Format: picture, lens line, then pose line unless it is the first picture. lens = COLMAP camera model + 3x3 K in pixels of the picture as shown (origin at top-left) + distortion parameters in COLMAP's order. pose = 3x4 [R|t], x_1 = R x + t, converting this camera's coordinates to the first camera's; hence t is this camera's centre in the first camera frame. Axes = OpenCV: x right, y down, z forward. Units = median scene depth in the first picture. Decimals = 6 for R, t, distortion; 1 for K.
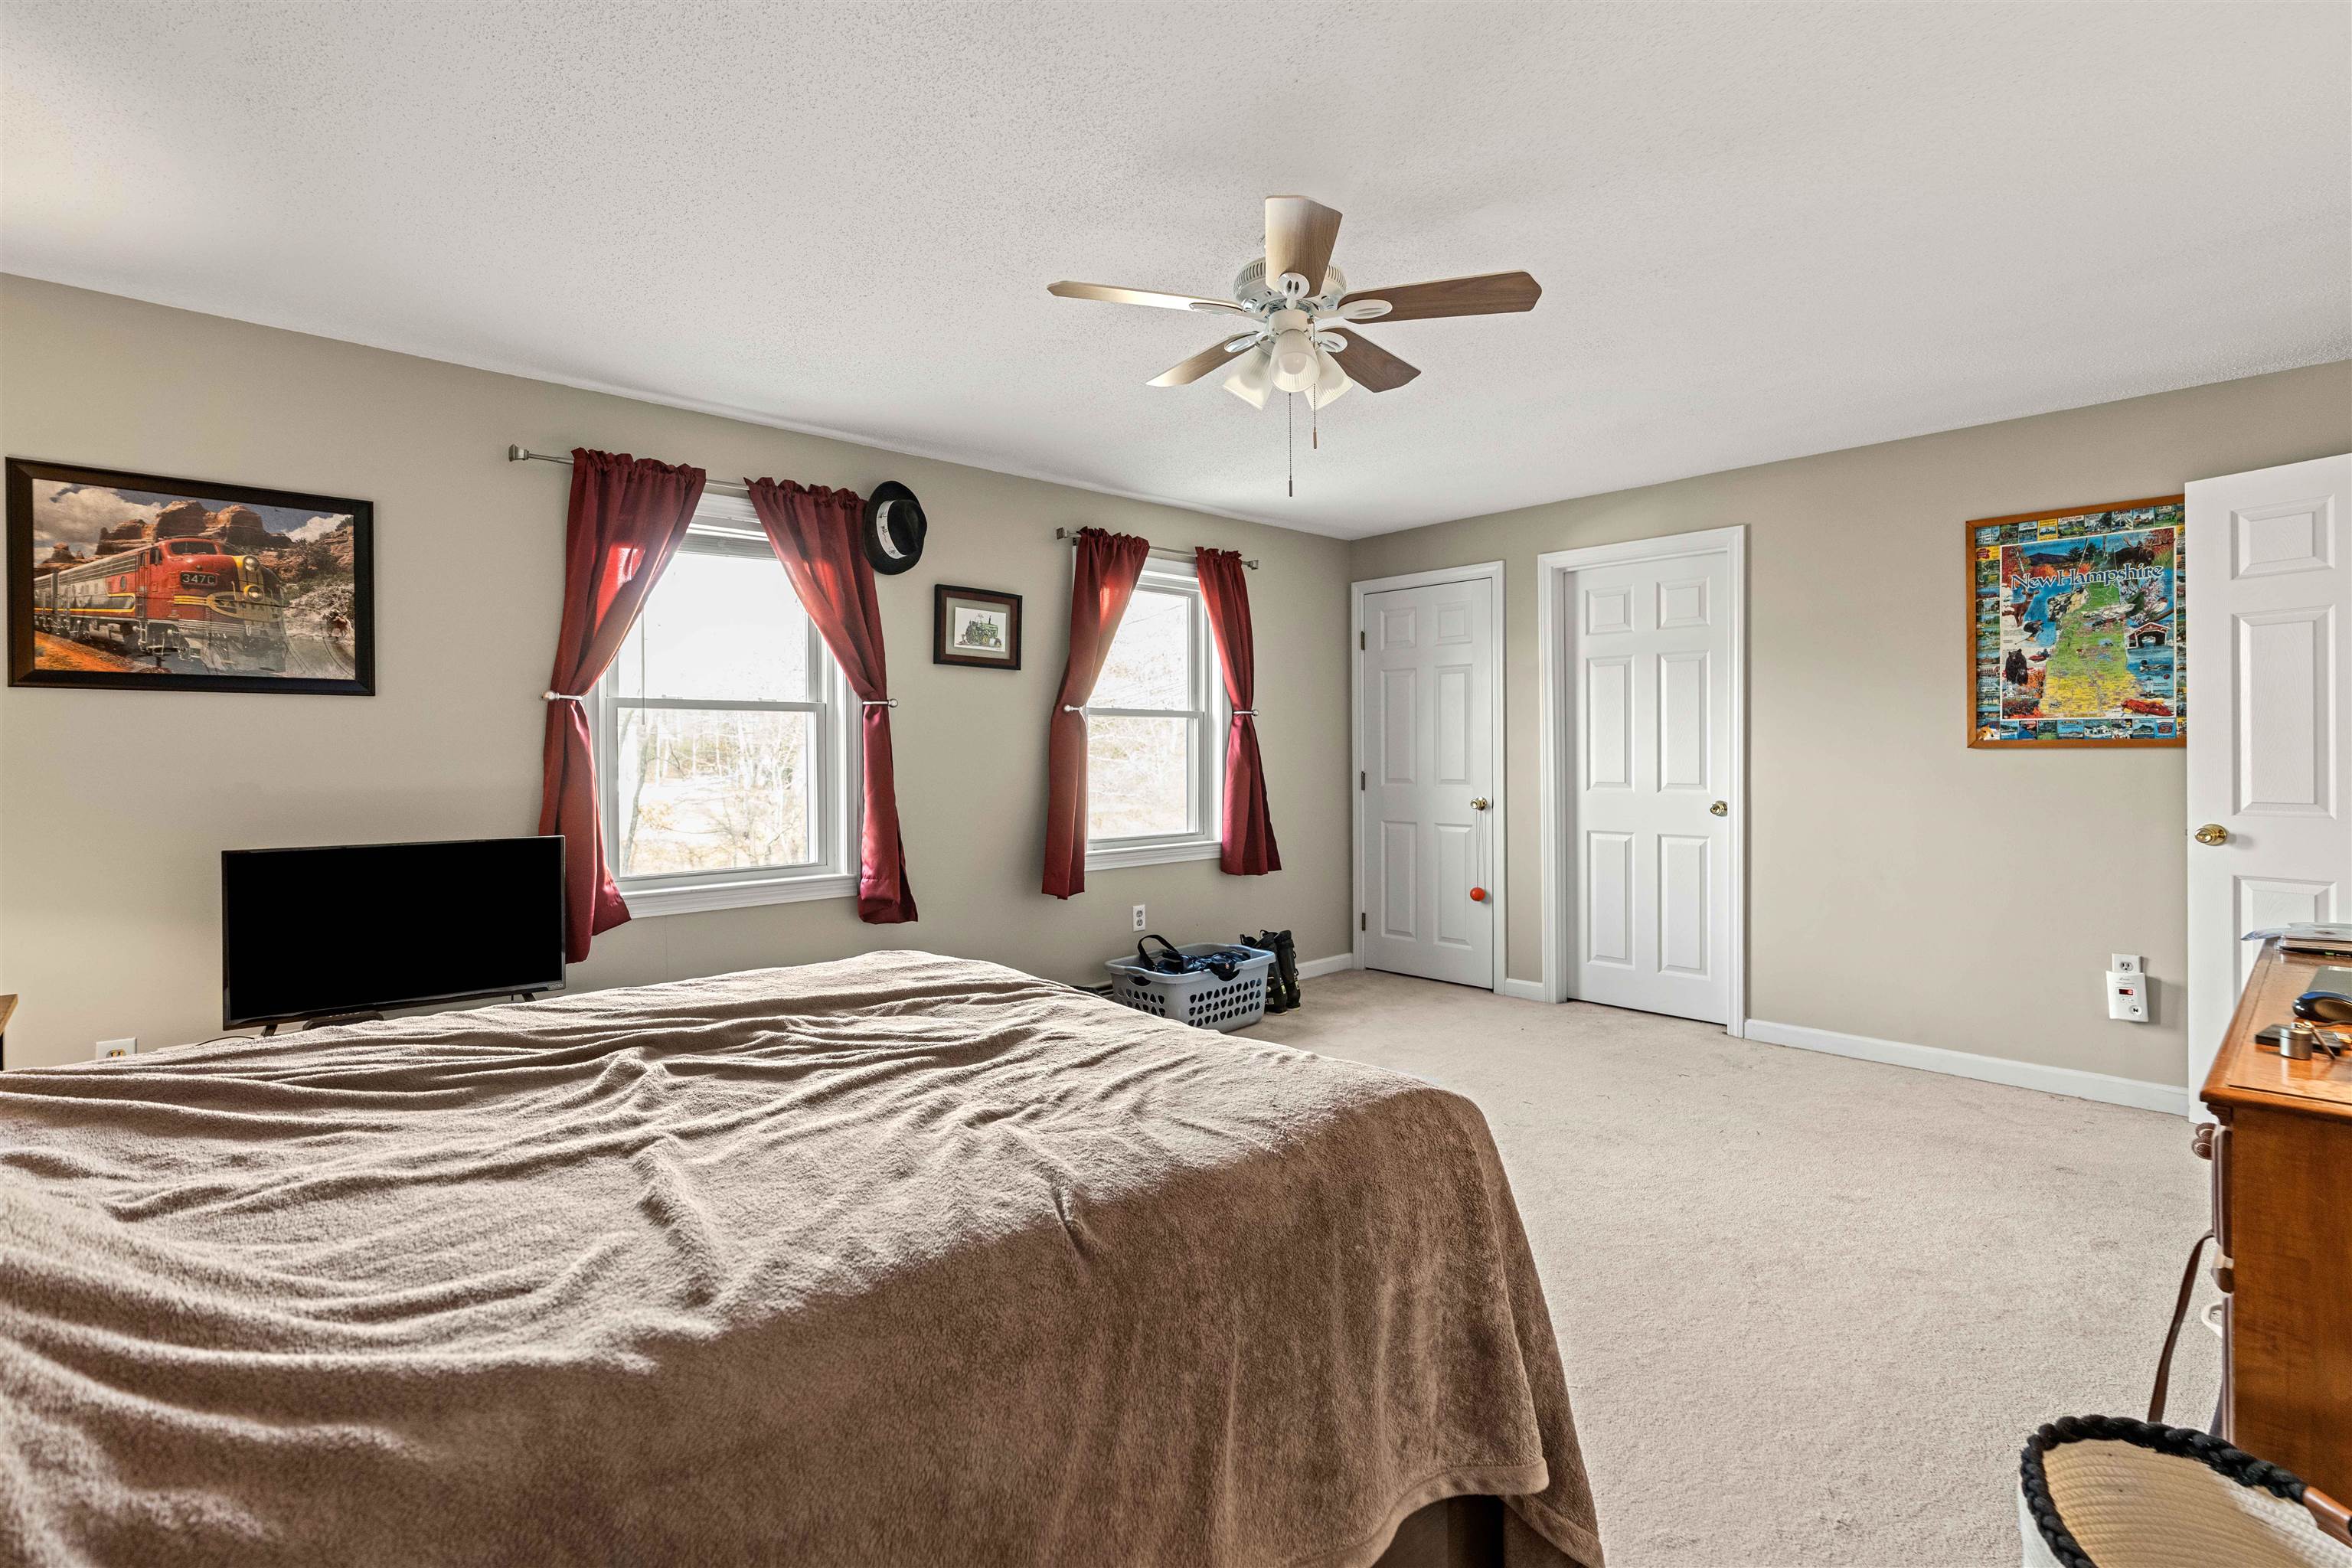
lens RADIAL K [[1064.1, 0, 1176.3], [0, 1064.1, 759.9], [0, 0, 1]] dist [-0.001784, -0.000316]
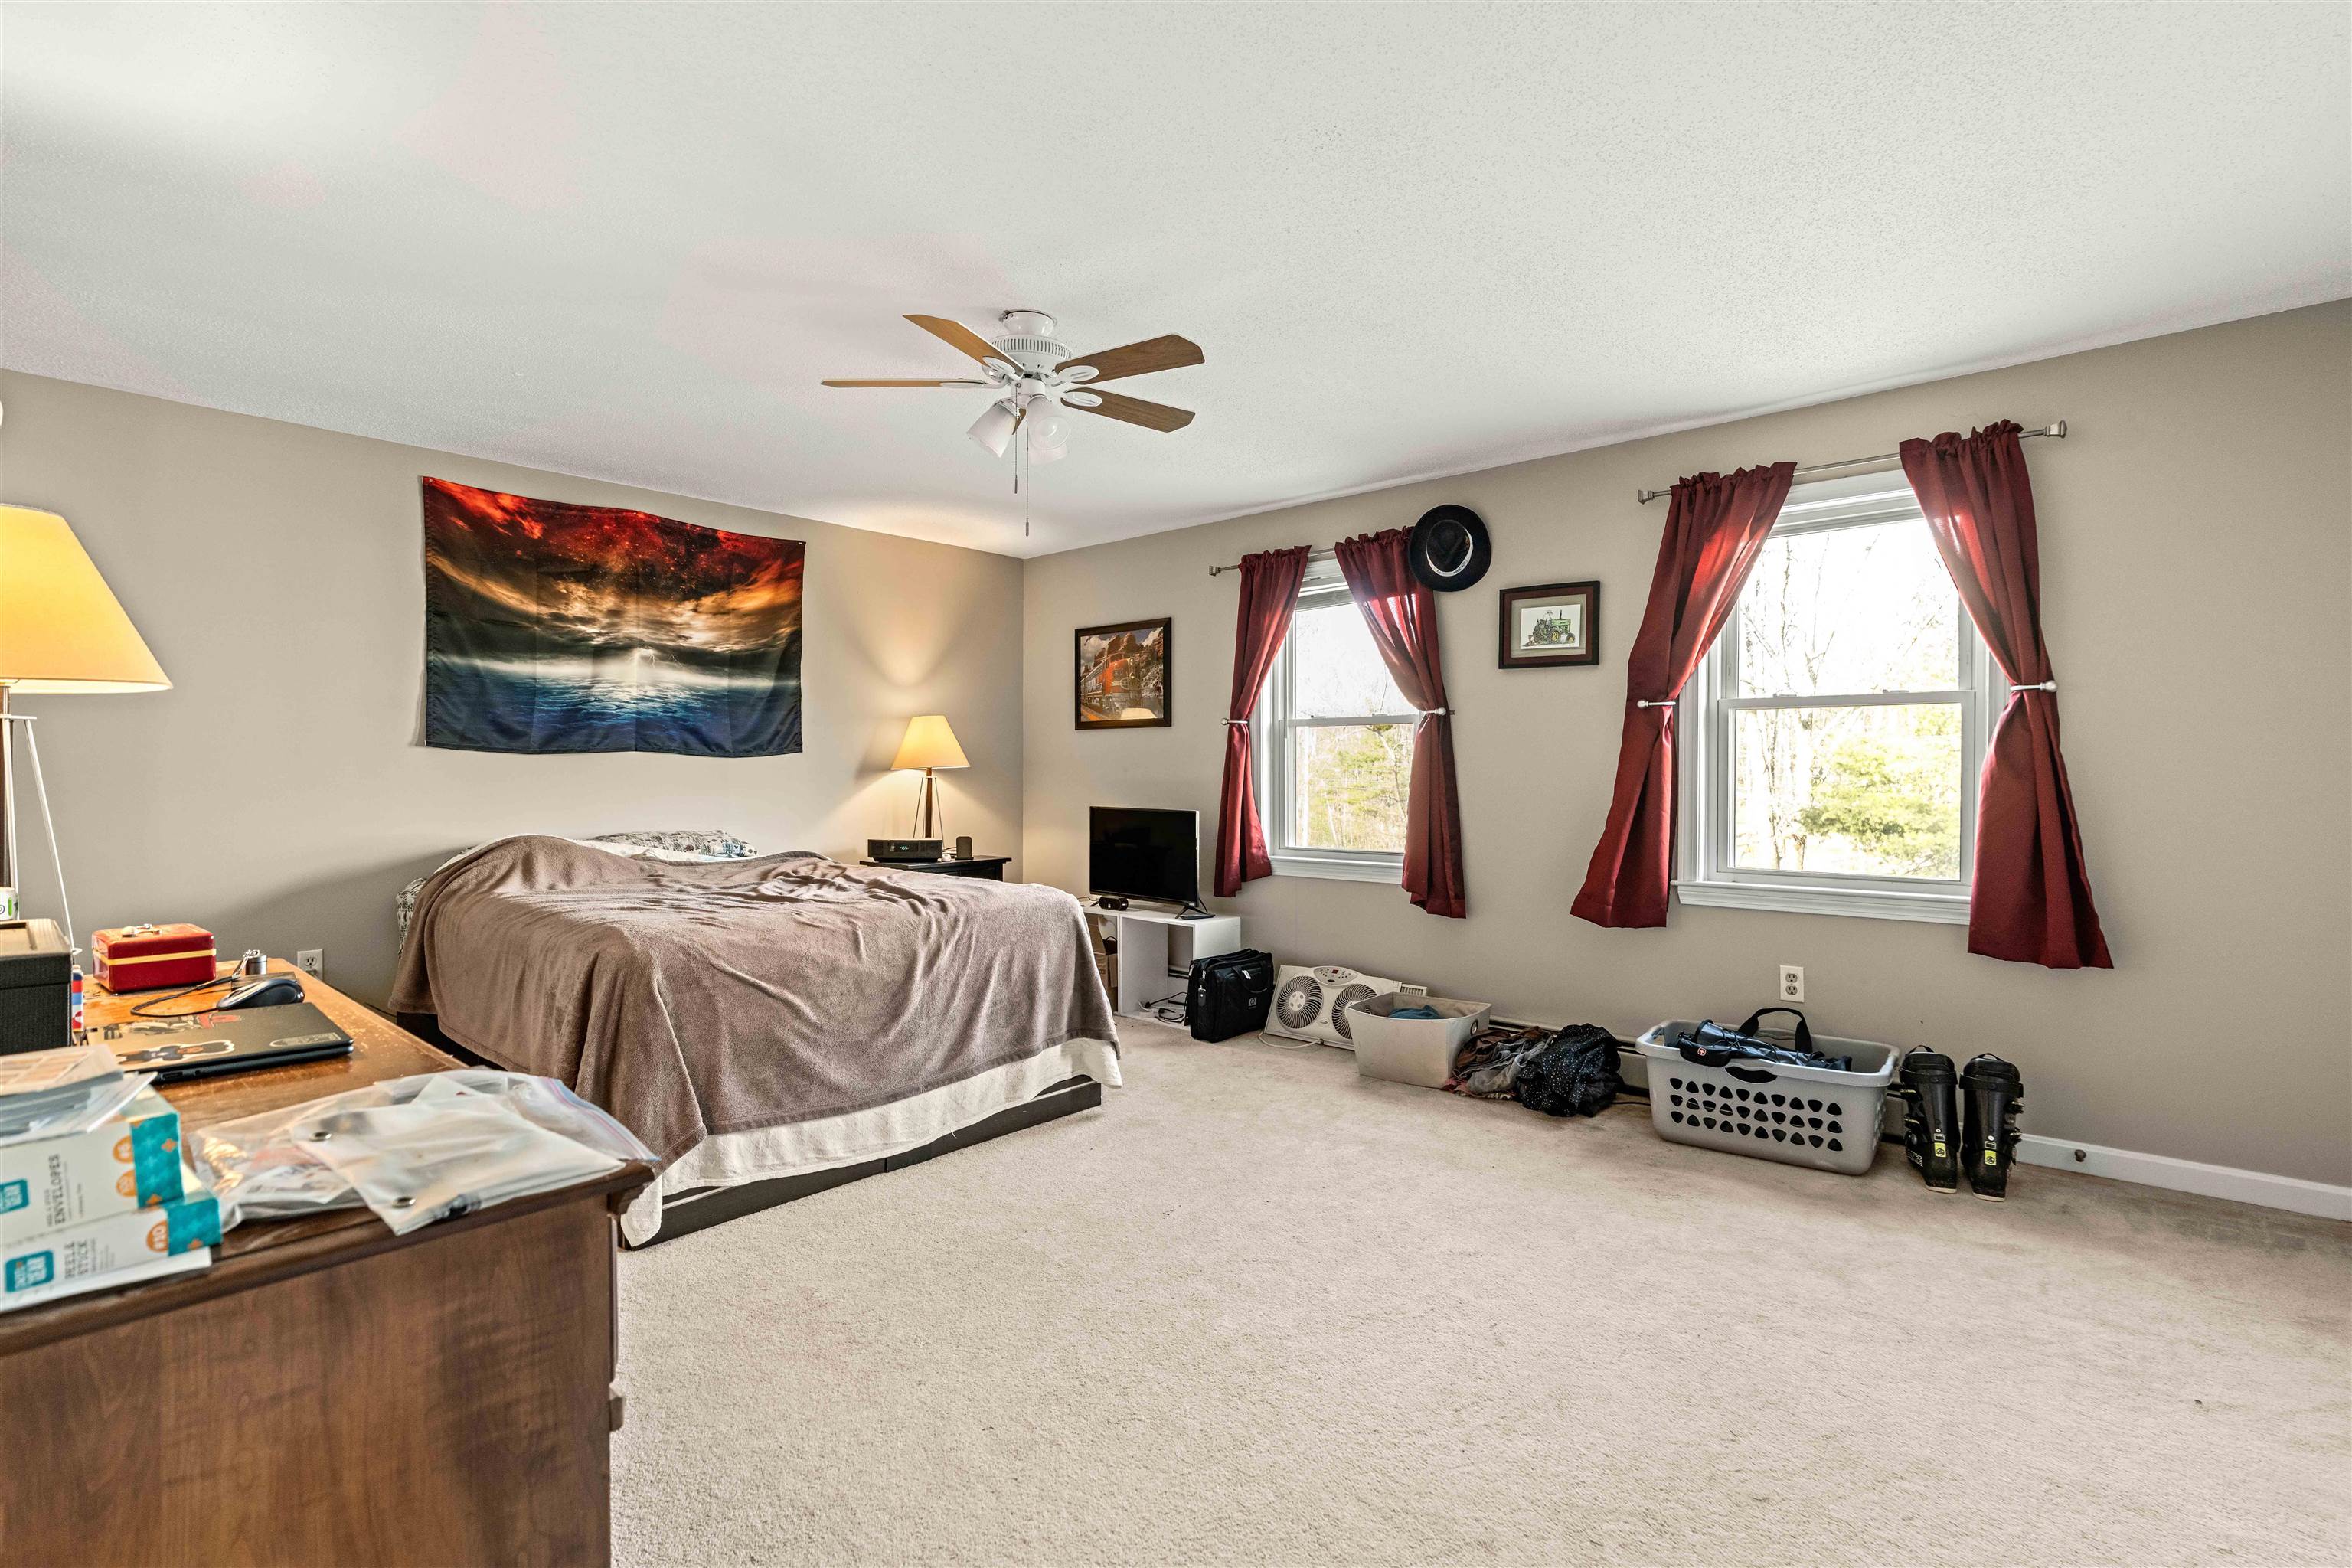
lens RADIAL K [[1064.1, 0, 1176.3], [0, 1064.1, 759.9], [0, 0, 1]] dist [-0.001784, -0.000316]
pose [[0.132605, -0.003601, -0.991162, 0.725463], [-0.006997, 0.999965, -0.004569, 0.002312], [0.991144, 0.007541, 0.132575, 0.559746]]
